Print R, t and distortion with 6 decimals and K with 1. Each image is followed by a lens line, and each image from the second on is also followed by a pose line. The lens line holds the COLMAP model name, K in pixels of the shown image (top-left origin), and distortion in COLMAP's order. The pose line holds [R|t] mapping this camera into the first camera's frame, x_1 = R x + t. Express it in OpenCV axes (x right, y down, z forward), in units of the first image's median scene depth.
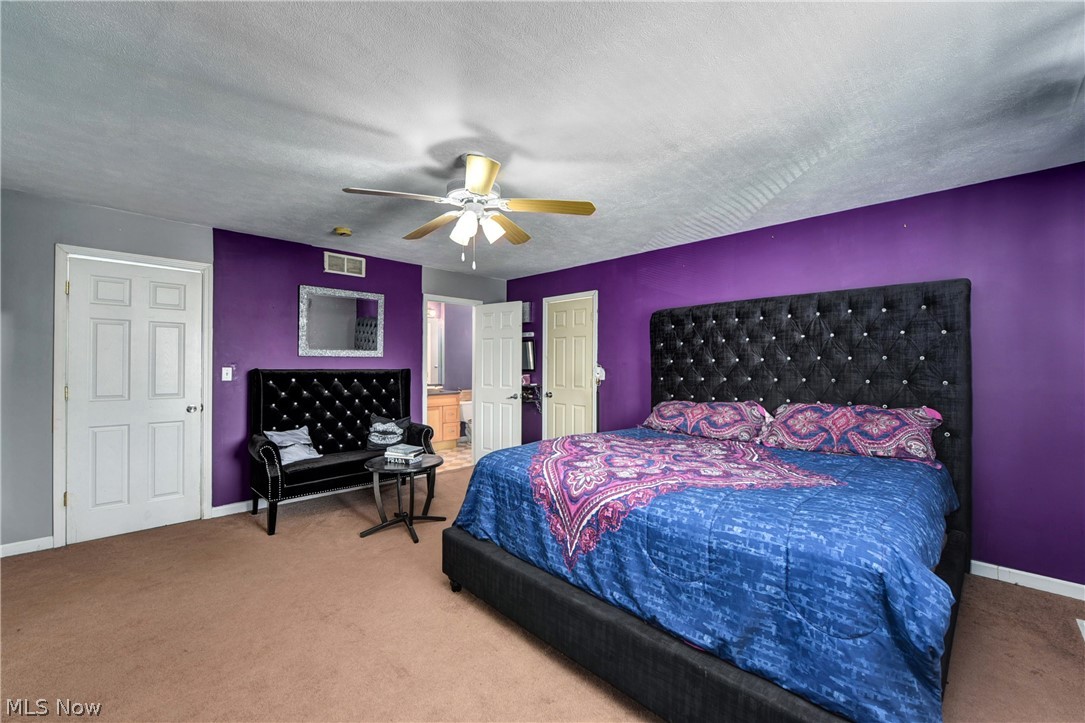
lens RADIAL K [[436.9, 0, 544.3], [0, 436.9, 362.7], [0, 0, 1]] dist [-0.004780, -0.000126]
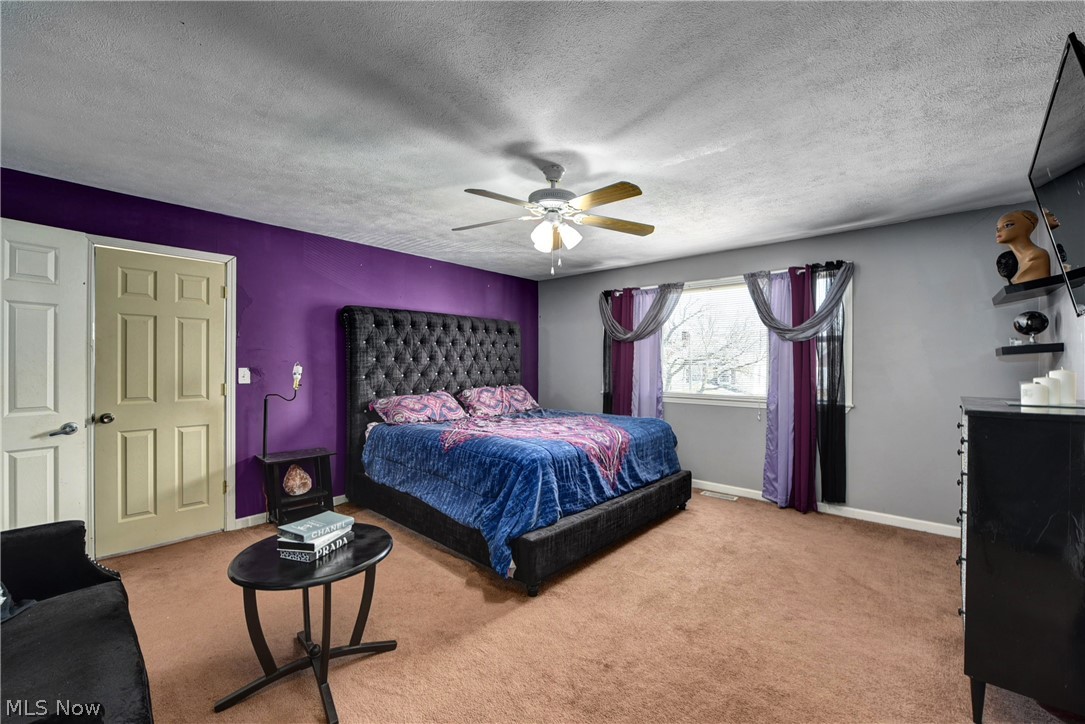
lens RADIAL K [[436.9, 0, 544.3], [0, 436.9, 363.2], [0, 0, 1]] dist [-0.004780, -0.000126]
pose [[-0.066116, -0.003927, 0.997804, -1.033463], [-0.008267, 0.999960, 0.003387, -0.001076], [-0.997778, -0.008025, -0.066146, 0.915962]]
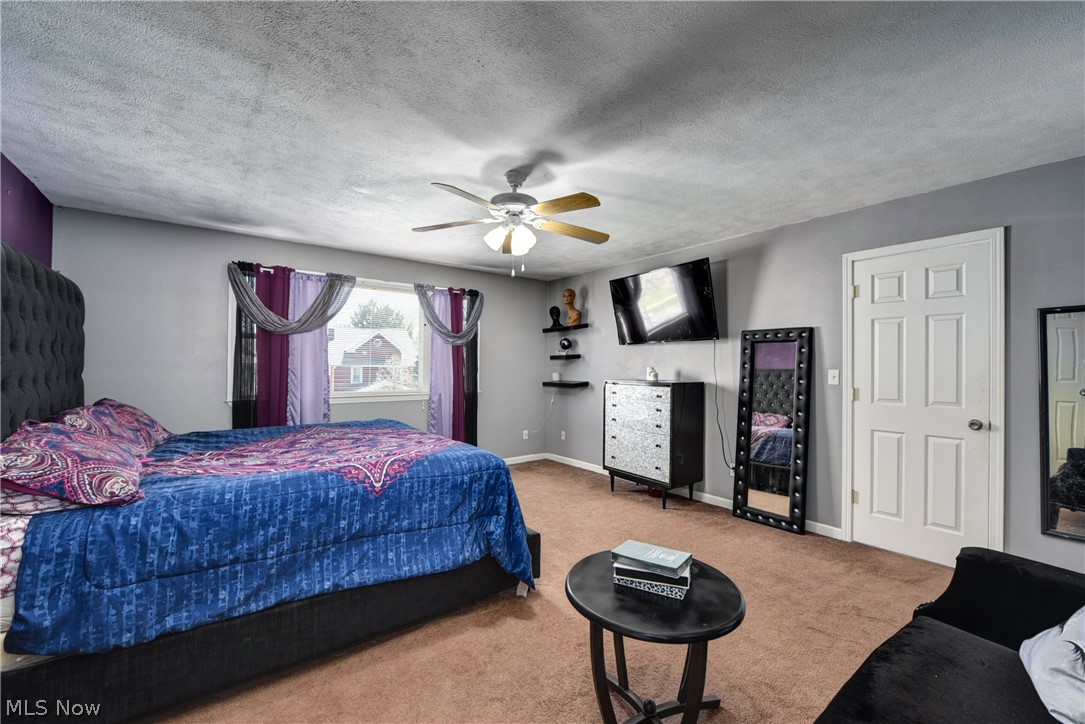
lens RADIAL K [[436.9, 0, 544.3], [0, 436.9, 363.2], [0, 0, 1]] dist [-0.004780, -0.000126]
pose [[-0.991237, -0.014539, 0.131293, -0.323485], [-0.015702, 0.999846, -0.007821, 0.008089], [-0.131159, -0.009814, -0.991313, 1.743524]]
